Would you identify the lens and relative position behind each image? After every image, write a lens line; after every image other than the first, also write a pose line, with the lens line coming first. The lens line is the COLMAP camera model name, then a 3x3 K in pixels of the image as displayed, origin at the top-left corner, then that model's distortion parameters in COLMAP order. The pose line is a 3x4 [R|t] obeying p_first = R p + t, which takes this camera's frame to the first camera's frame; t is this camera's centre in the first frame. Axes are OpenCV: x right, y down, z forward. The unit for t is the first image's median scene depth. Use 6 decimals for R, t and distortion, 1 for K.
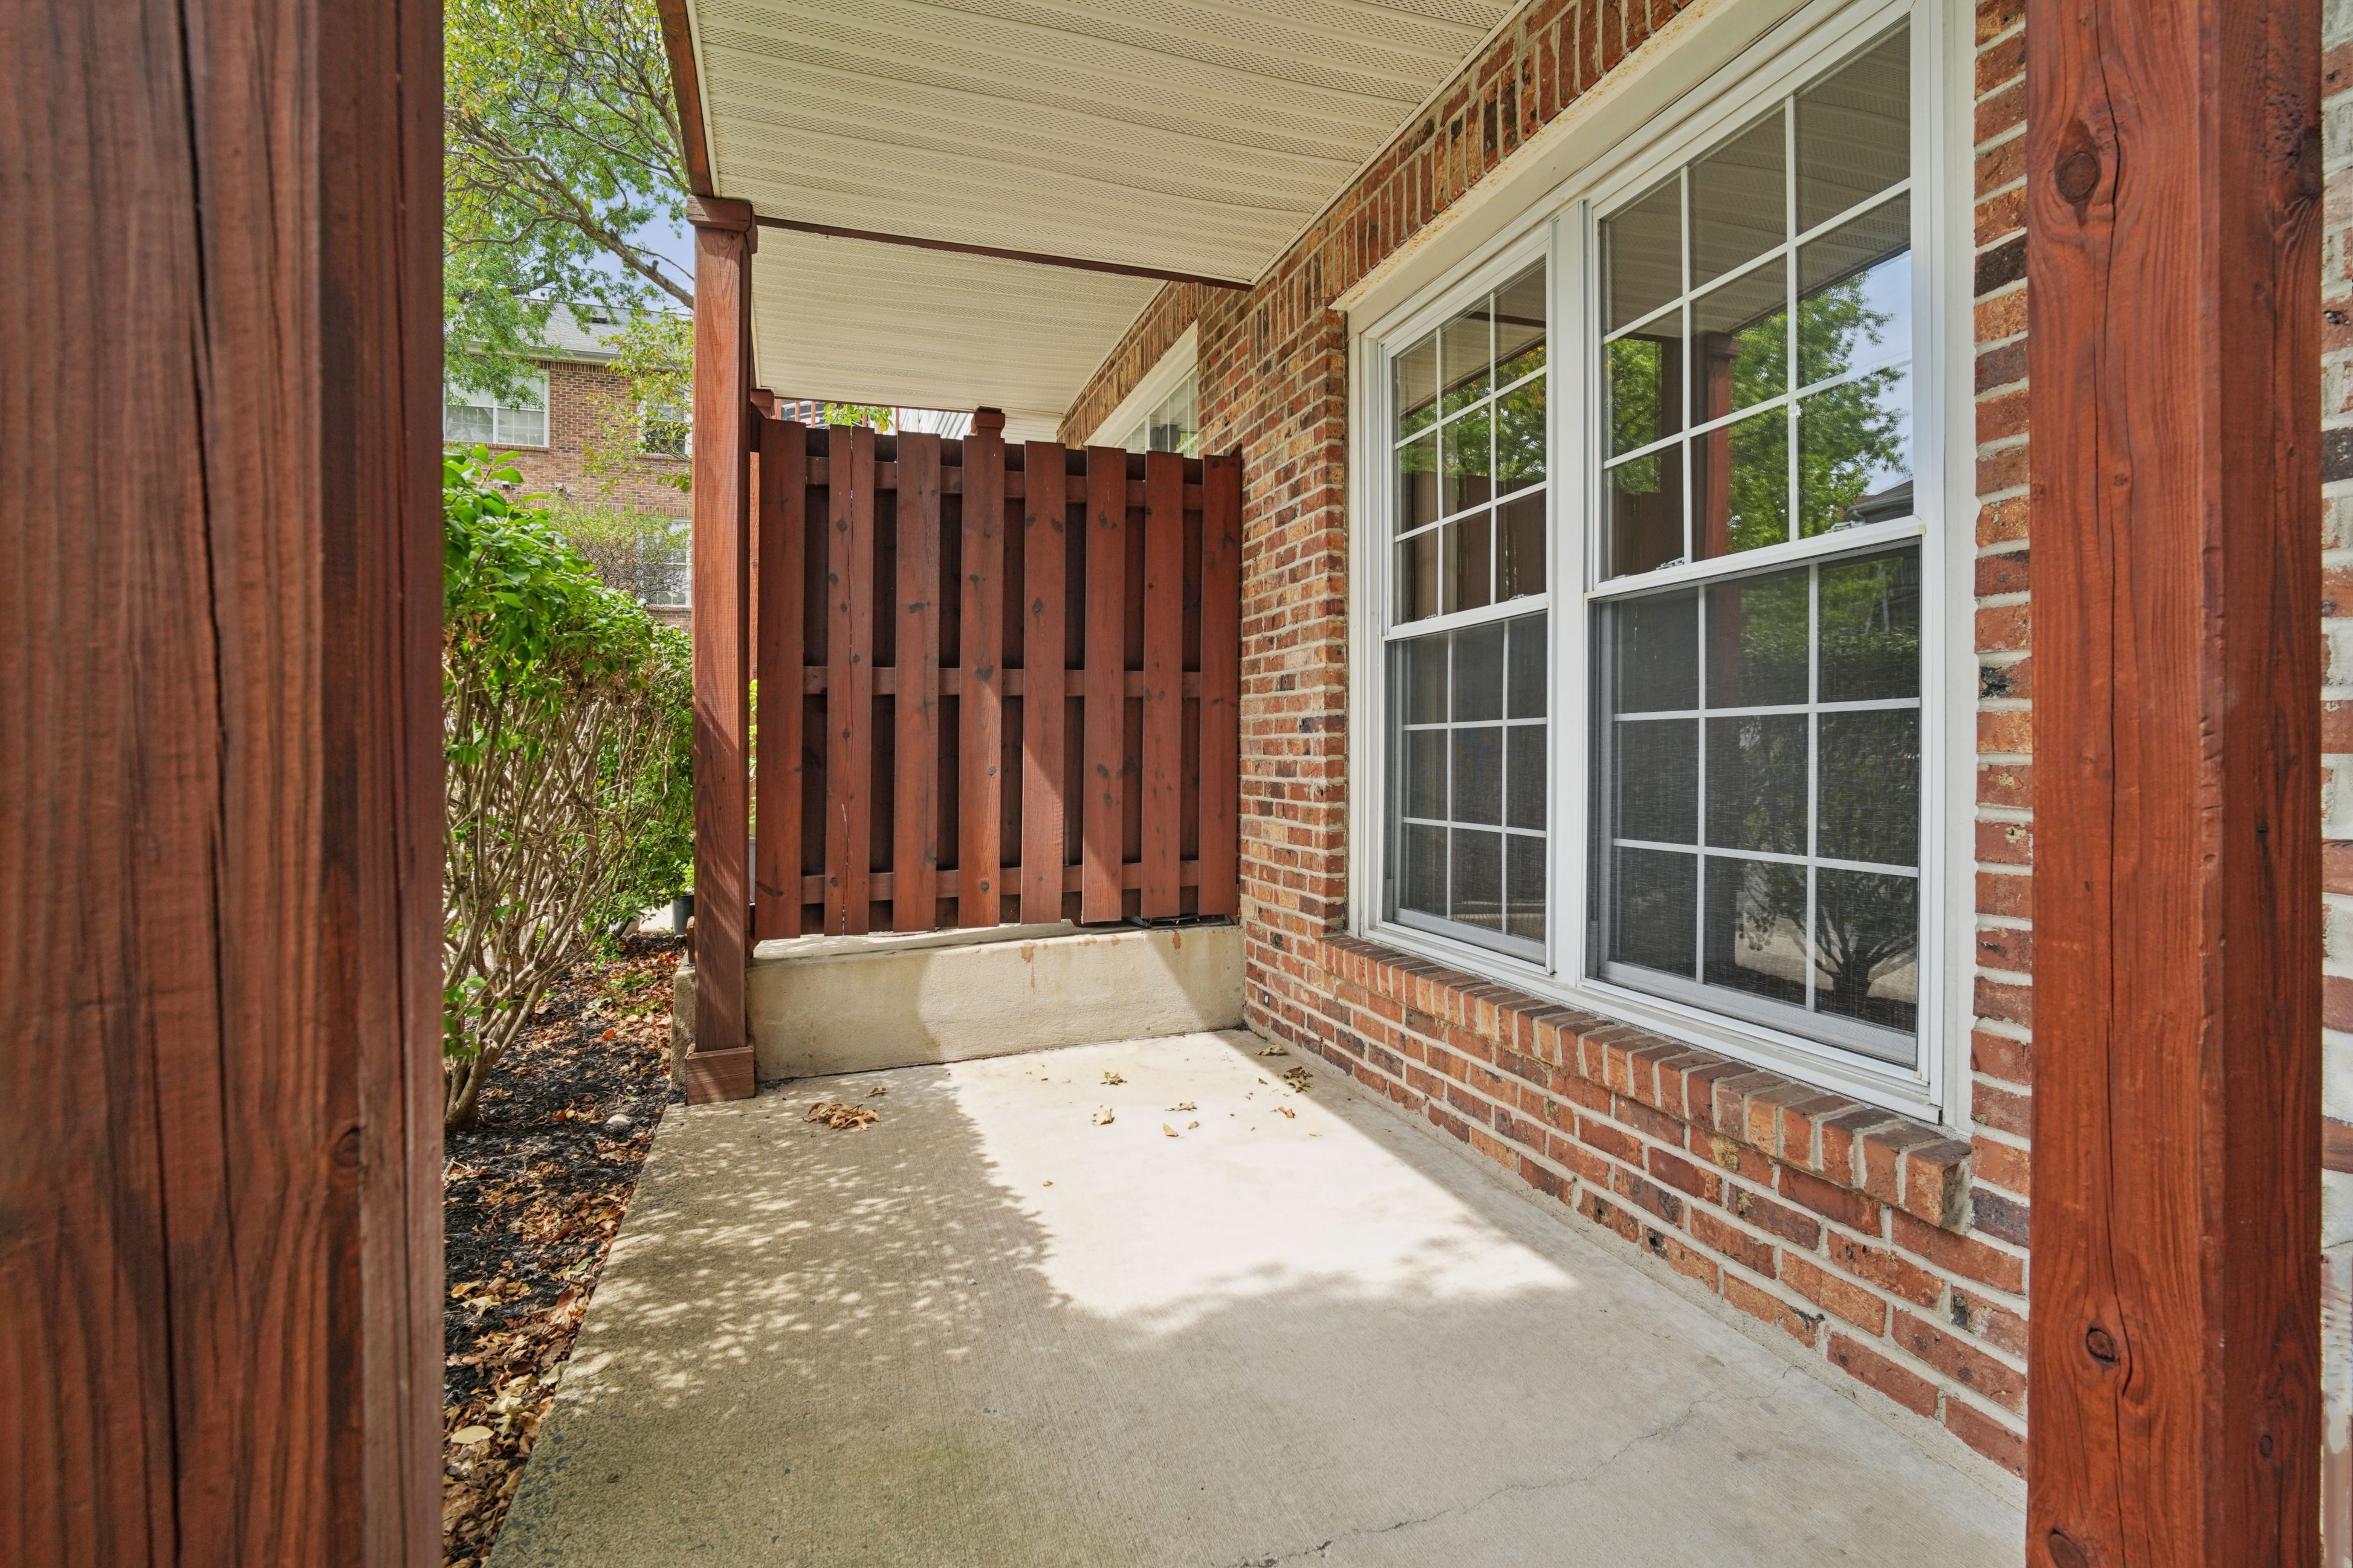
lens RADIAL K [[1119.0, 0, 1171.8], [0, 1119.0, 762.8], [0, 0, 1]] dist [-0.011698, 0.005092]
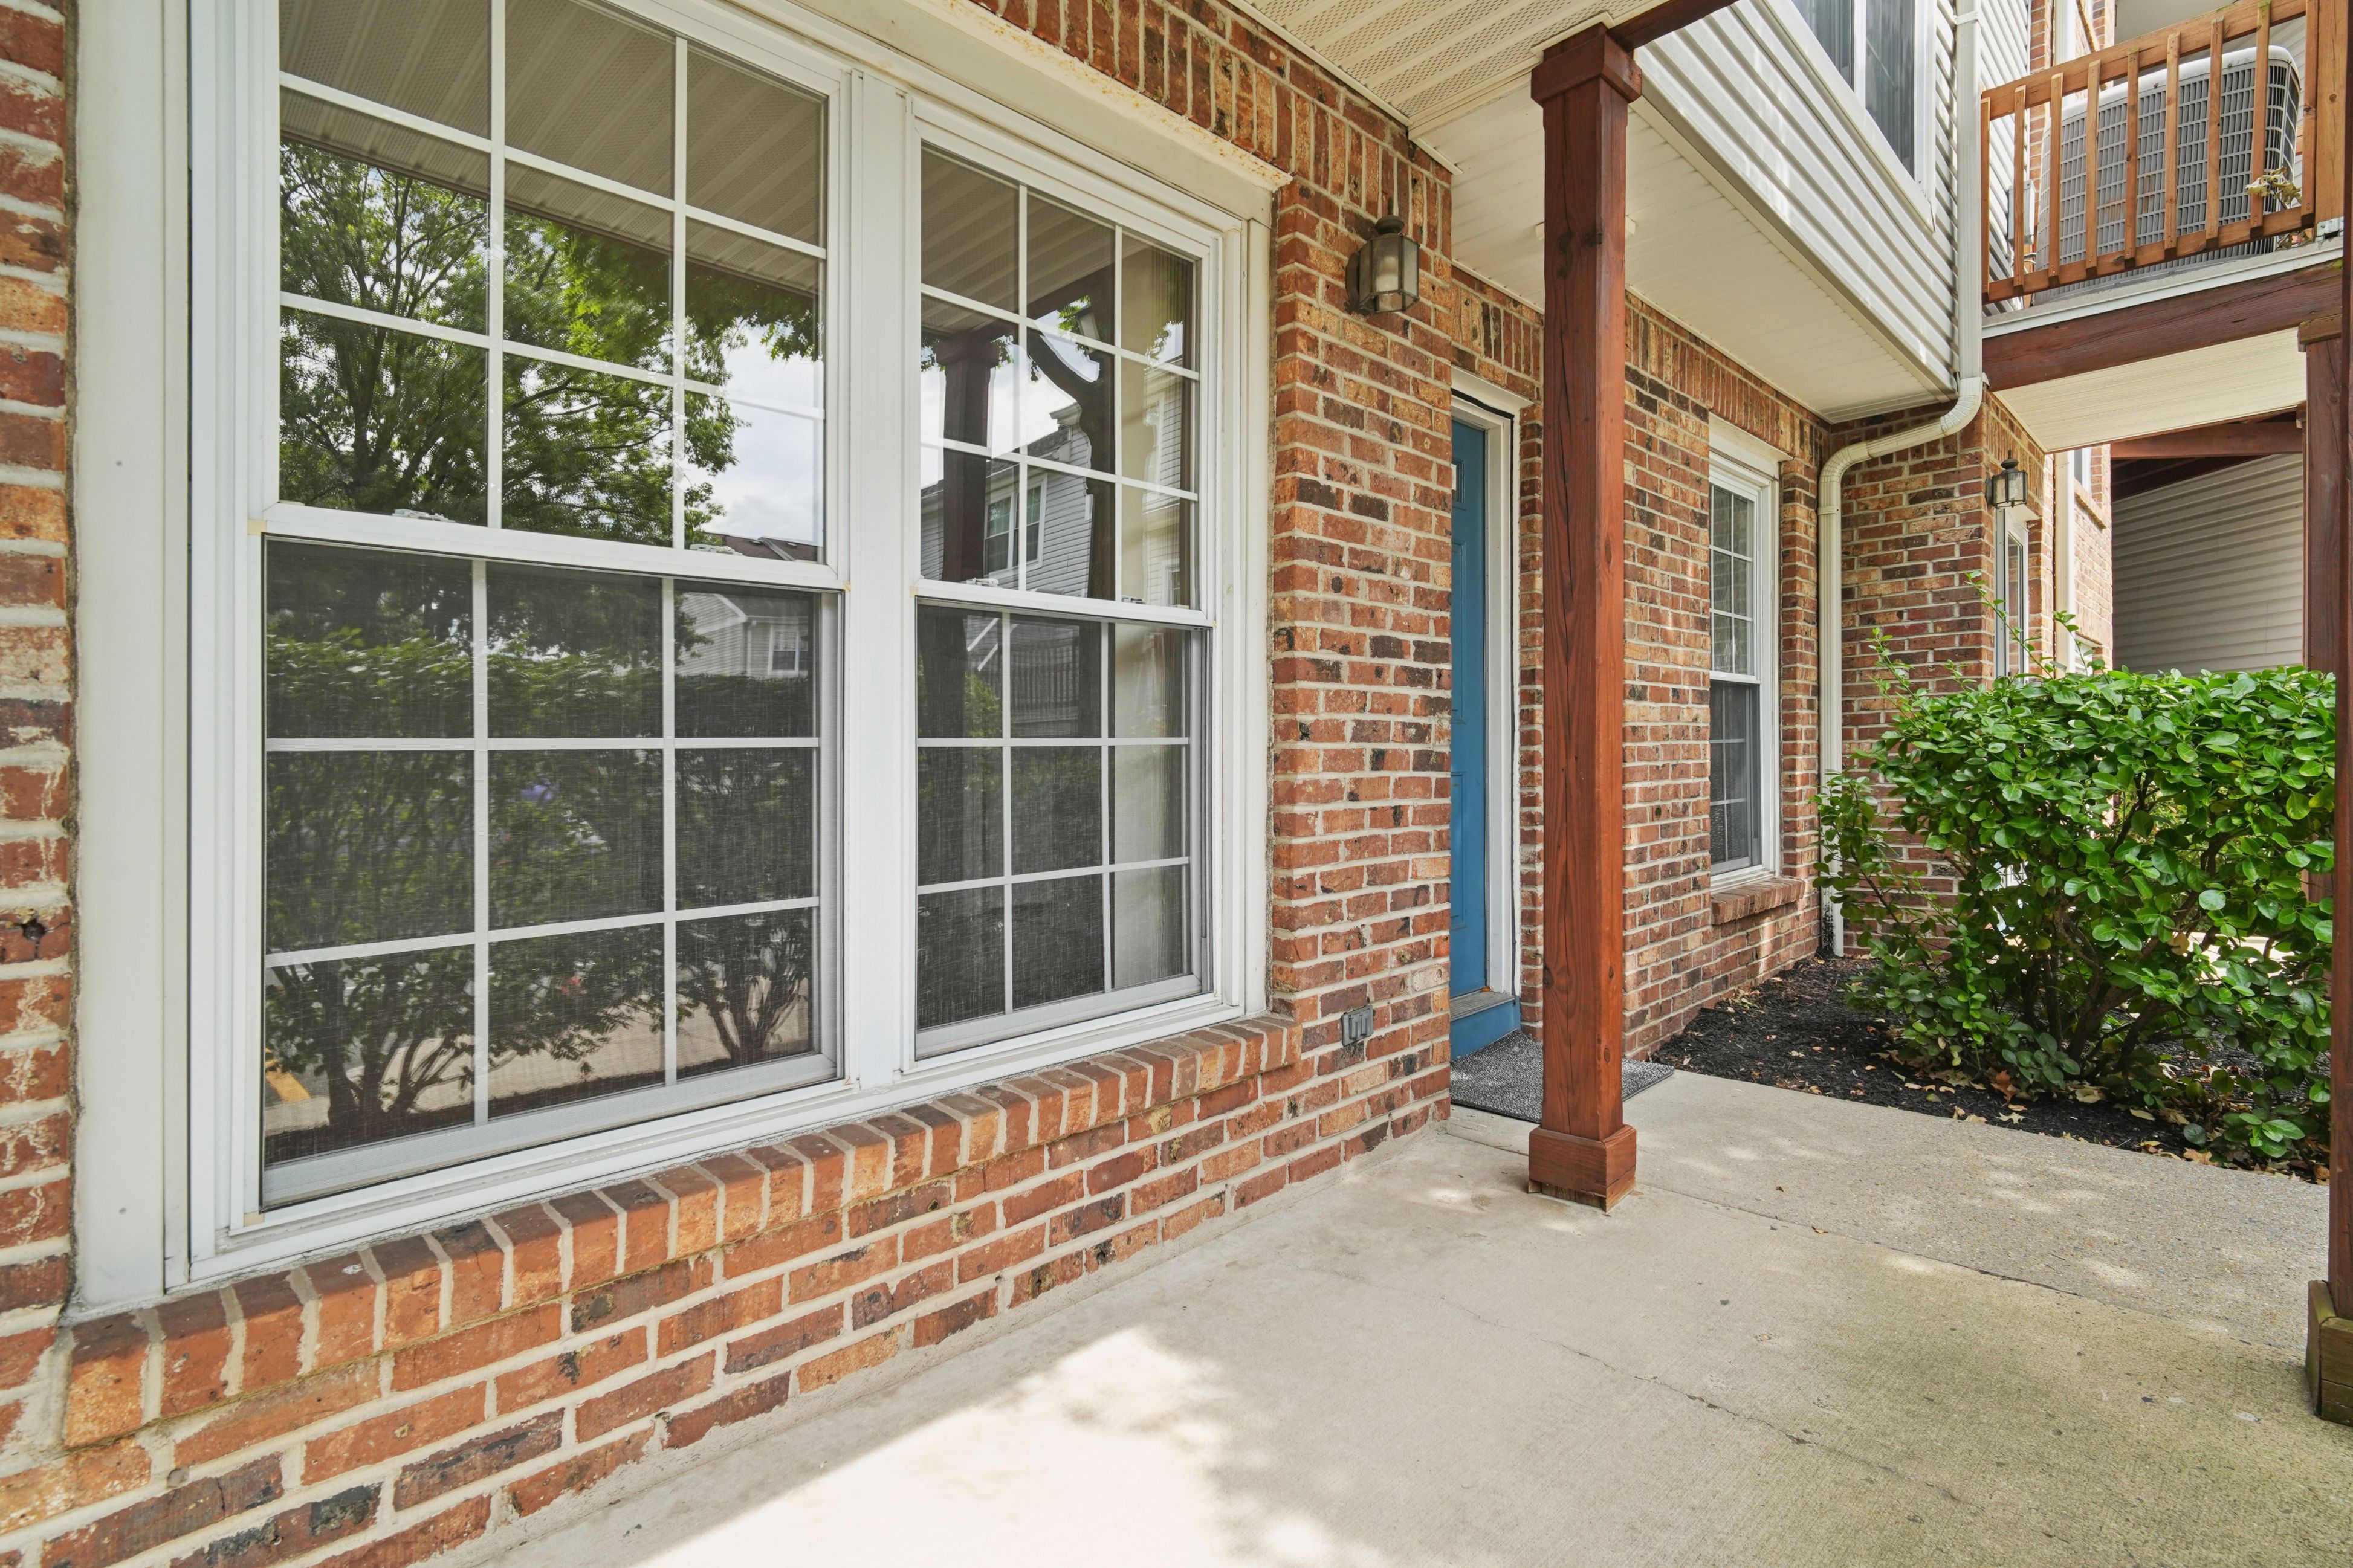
lens RADIAL K [[1119.0, 0, 1177.9], [0, 1119.0, 773.4], [0, 0, 1]] dist [-0.011698, 0.005092]
pose [[-0.449196, 0.012276, 0.893349, -0.469910], [0.034313, 0.999405, 0.003520, -0.018398], [-0.892774, 0.032235, -0.449350, 1.214396]]
